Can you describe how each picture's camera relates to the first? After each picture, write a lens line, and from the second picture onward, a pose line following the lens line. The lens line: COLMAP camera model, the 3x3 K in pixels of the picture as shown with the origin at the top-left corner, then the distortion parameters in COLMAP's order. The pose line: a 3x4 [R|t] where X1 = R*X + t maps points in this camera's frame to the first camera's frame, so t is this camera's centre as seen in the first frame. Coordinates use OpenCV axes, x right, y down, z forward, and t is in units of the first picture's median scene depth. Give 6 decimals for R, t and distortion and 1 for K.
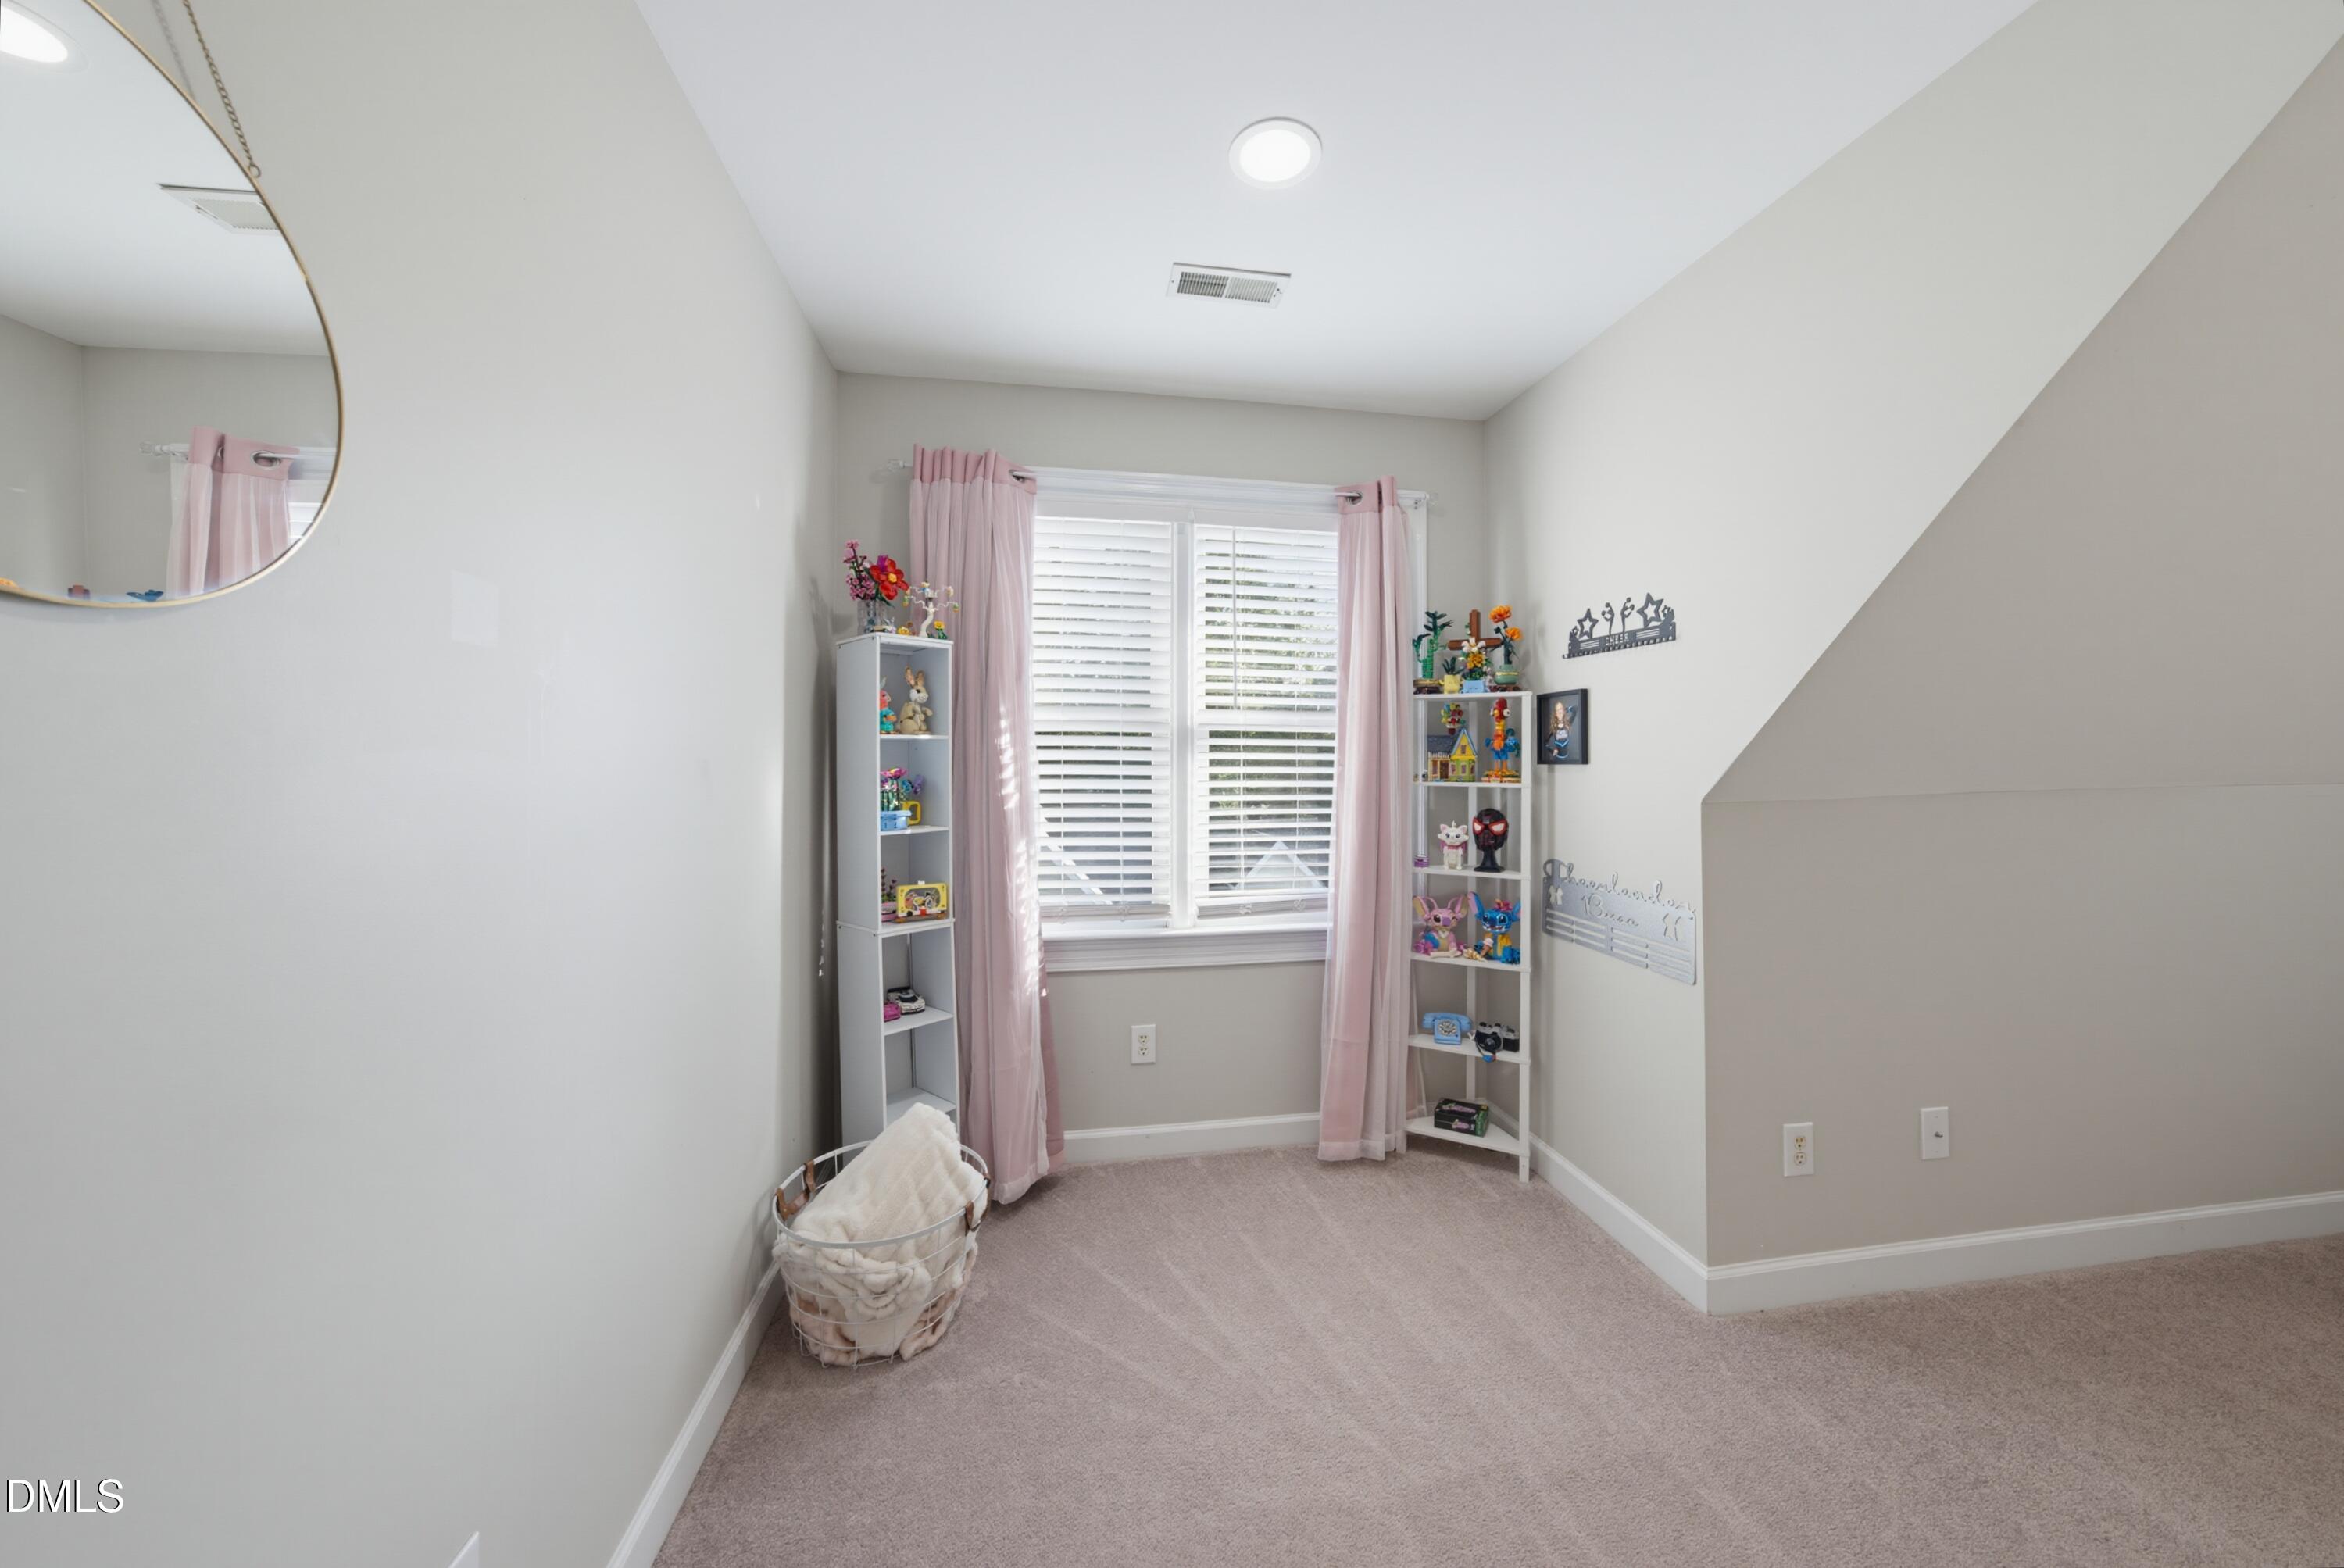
lens RADIAL K [[815.7, 0, 1178.2], [0, 815.7, 753.1], [0, 0, 1]] dist [-0.013677, 0.008363]
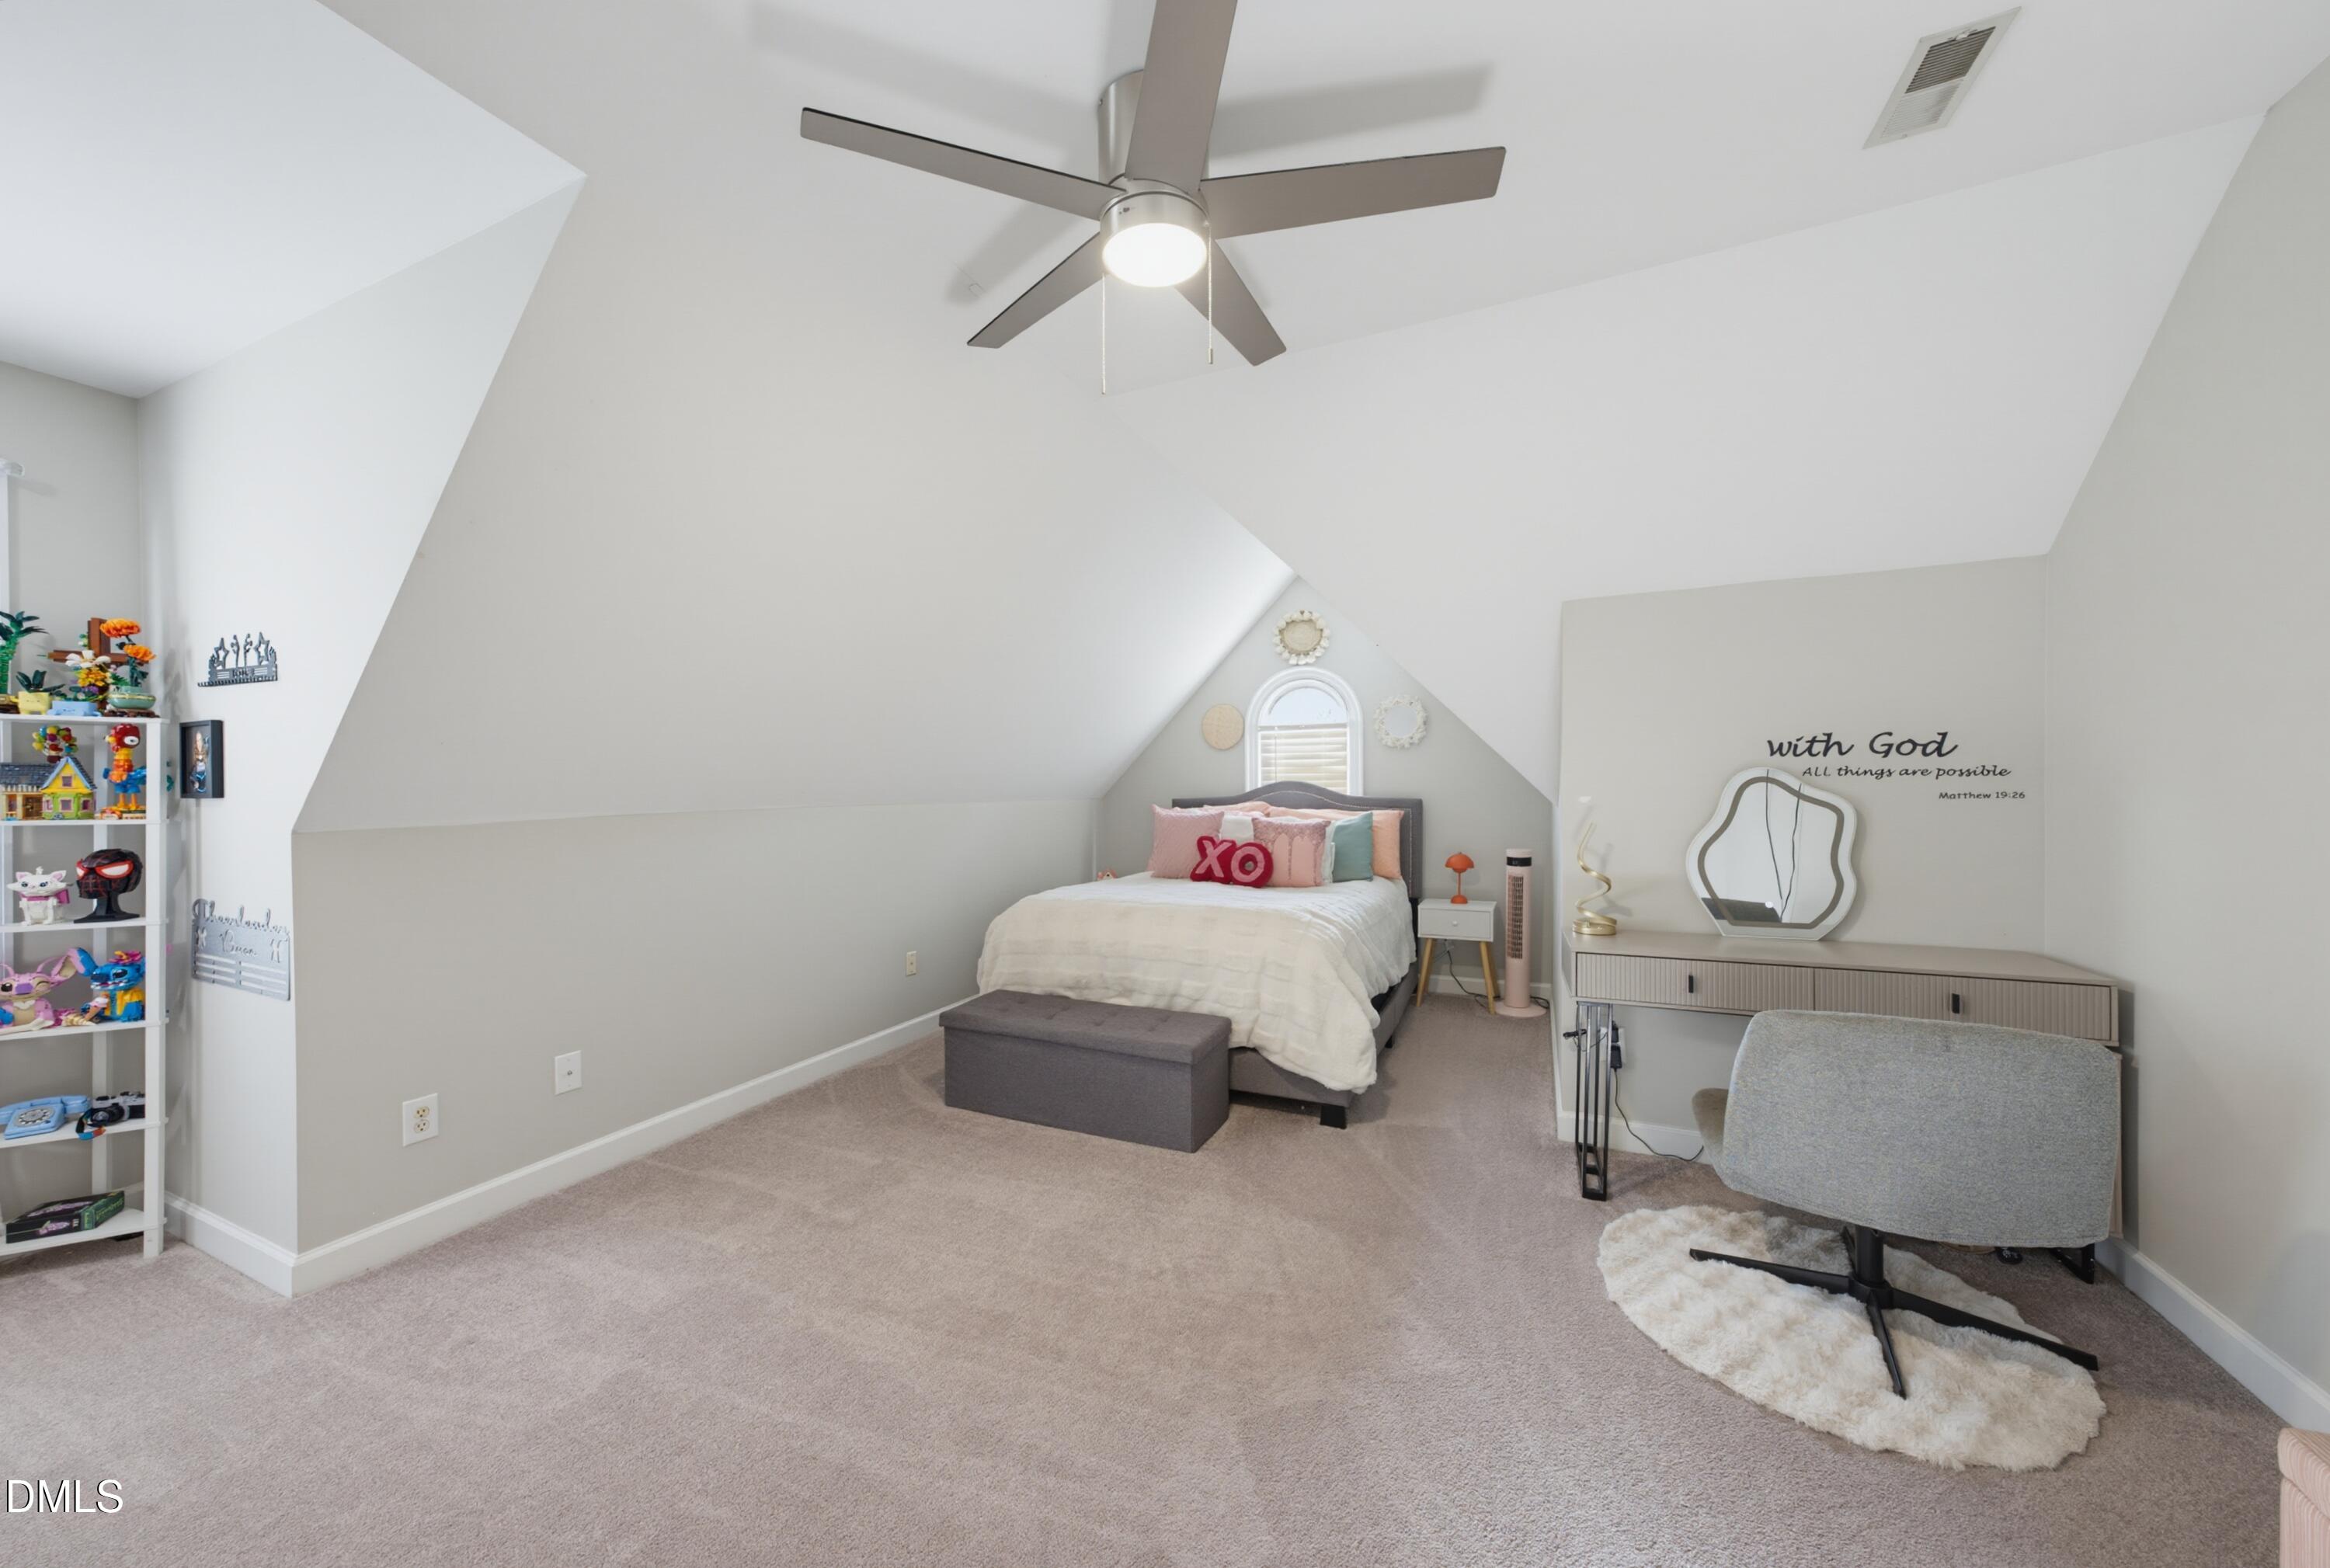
lens RADIAL K [[807.6, 0, 1168.7], [0, 807.6, 793.6], [0, 0, 1]] dist [0.000587, 0.002899]
pose [[0.562765, -0.004462, 0.826605, 0.331514], [-0.005575, 0.999942, 0.009193, -0.006552], [-0.826598, -0.009782, 0.562708, -0.478193]]
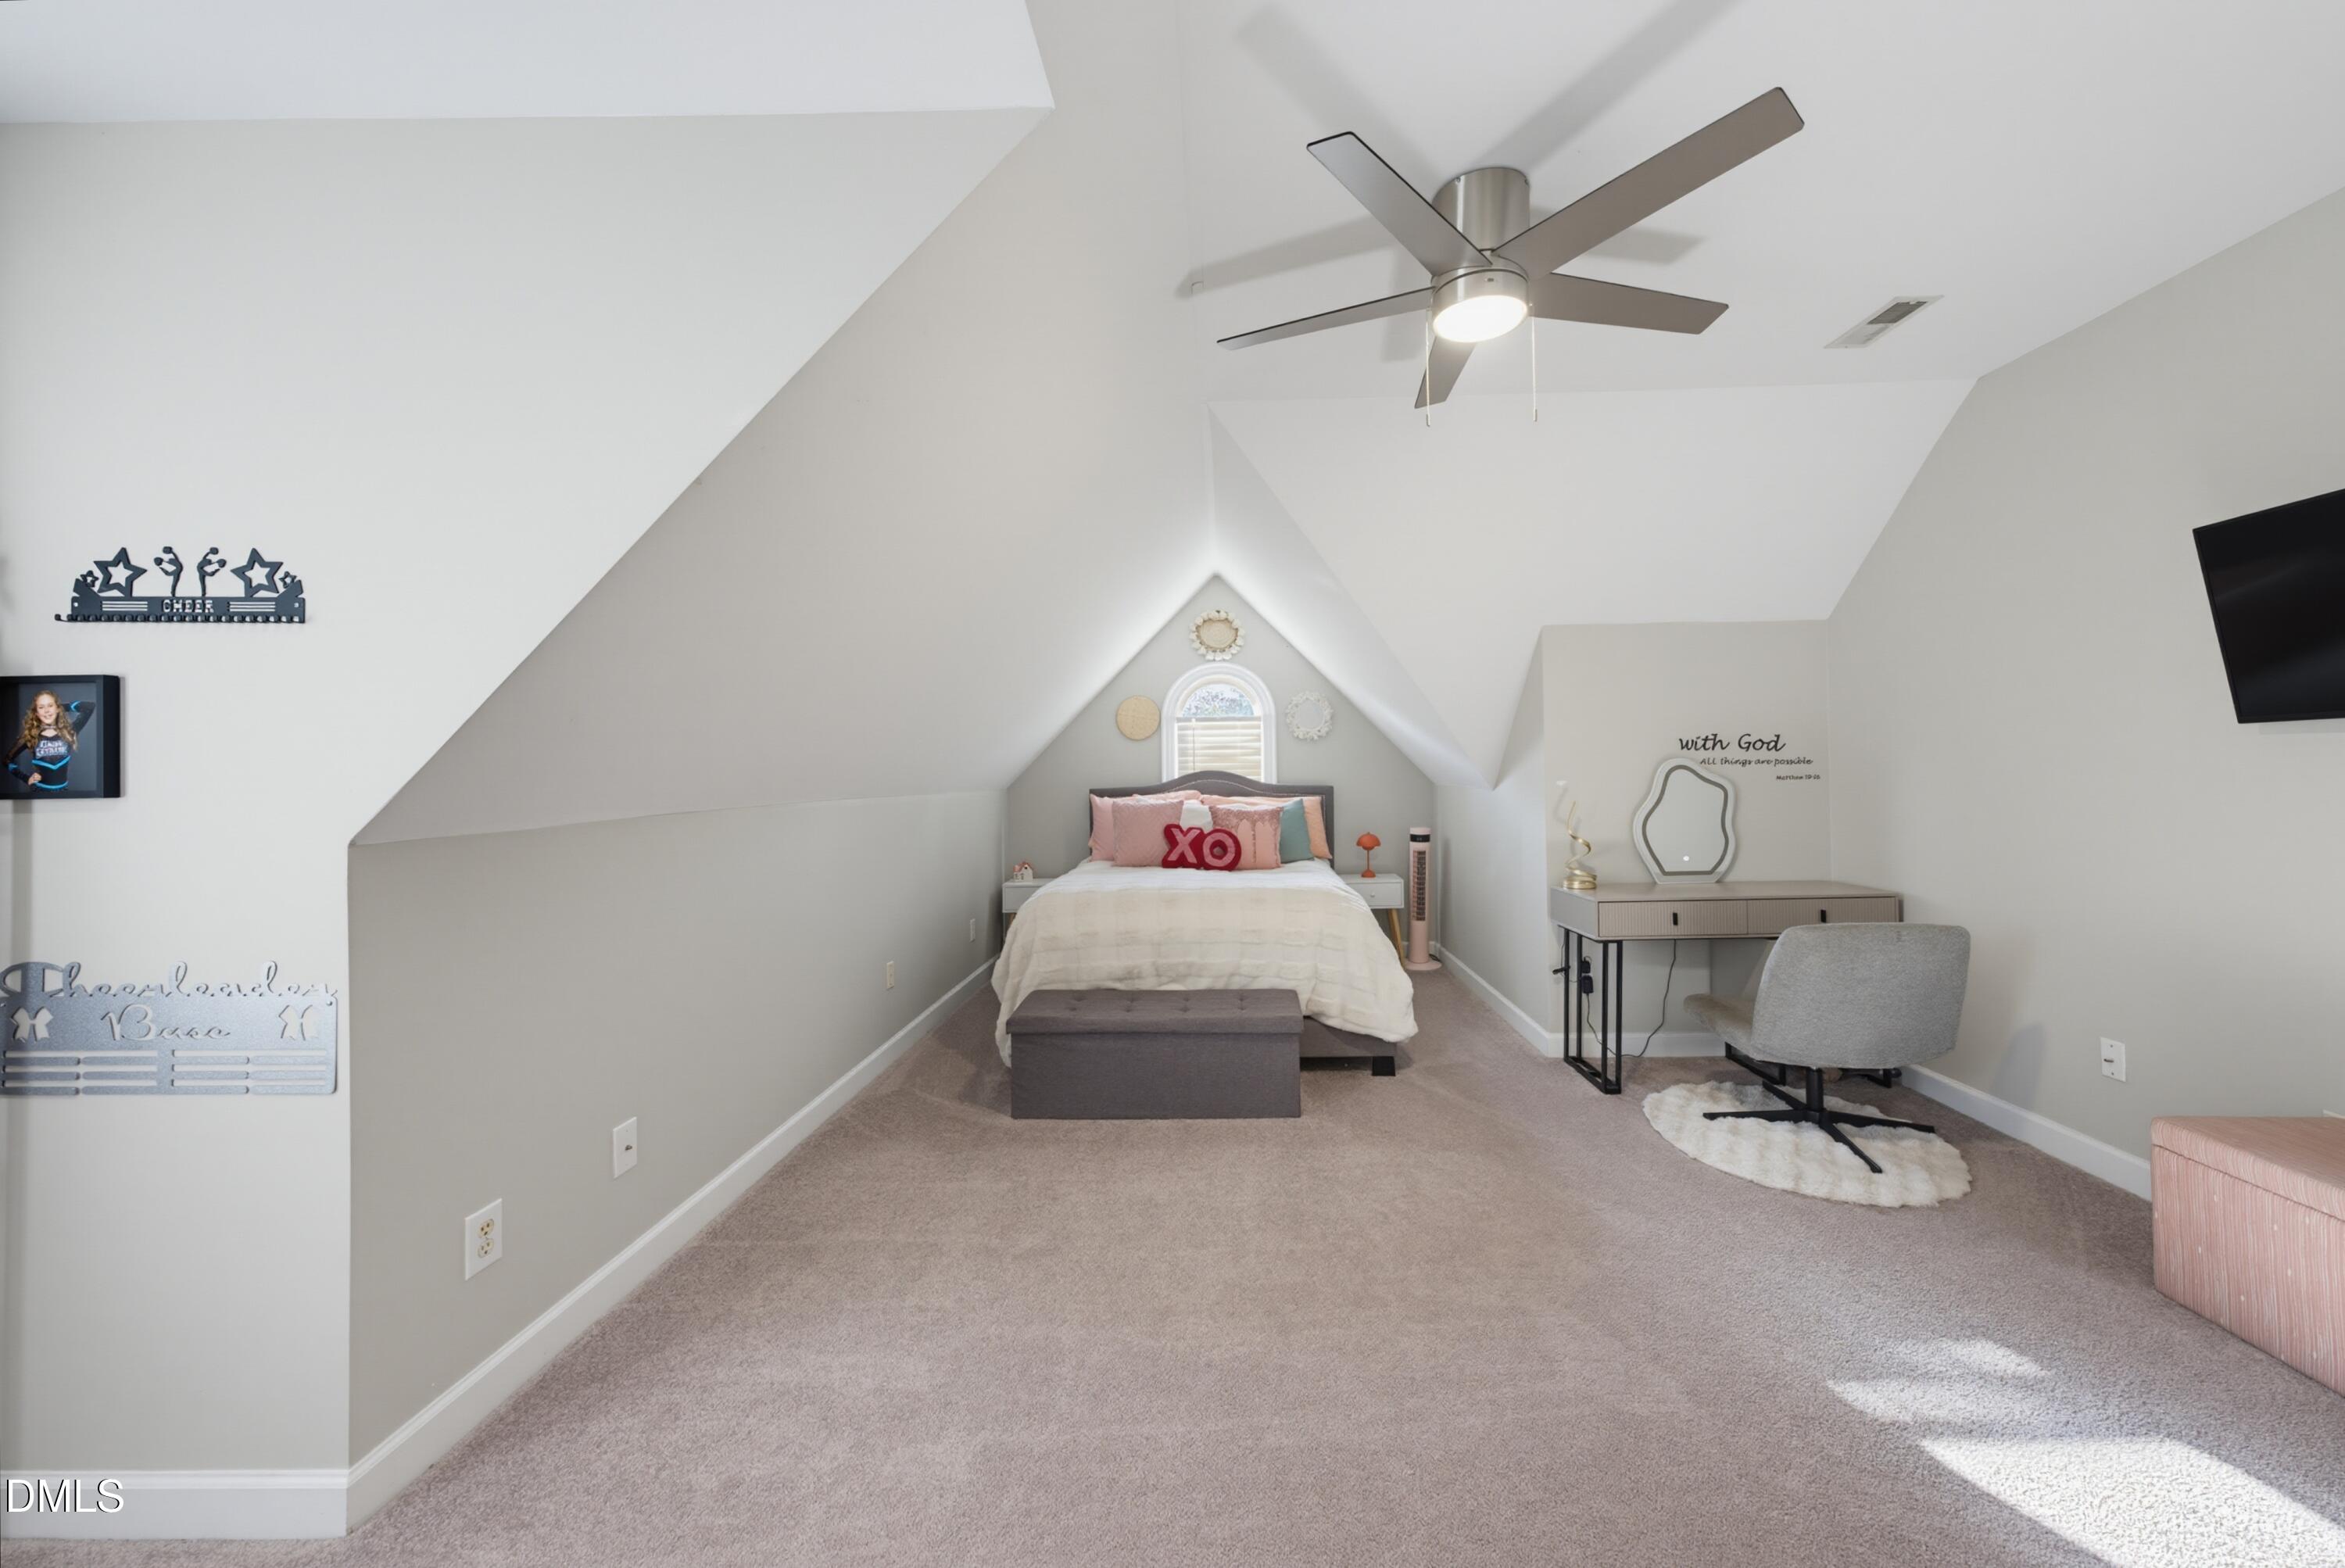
lens RADIAL K [[809.1, 0, 1206.9], [0, 809.1, 771.4], [0, 0, 1]] dist [0.000938, 0.002617]
pose [[0.188455, 0.007760, 0.982051, 0.046632], [0.001013, 0.999967, -0.008096, -0.000542], [-0.982081, 0.002521, 0.188441, 0.065944]]
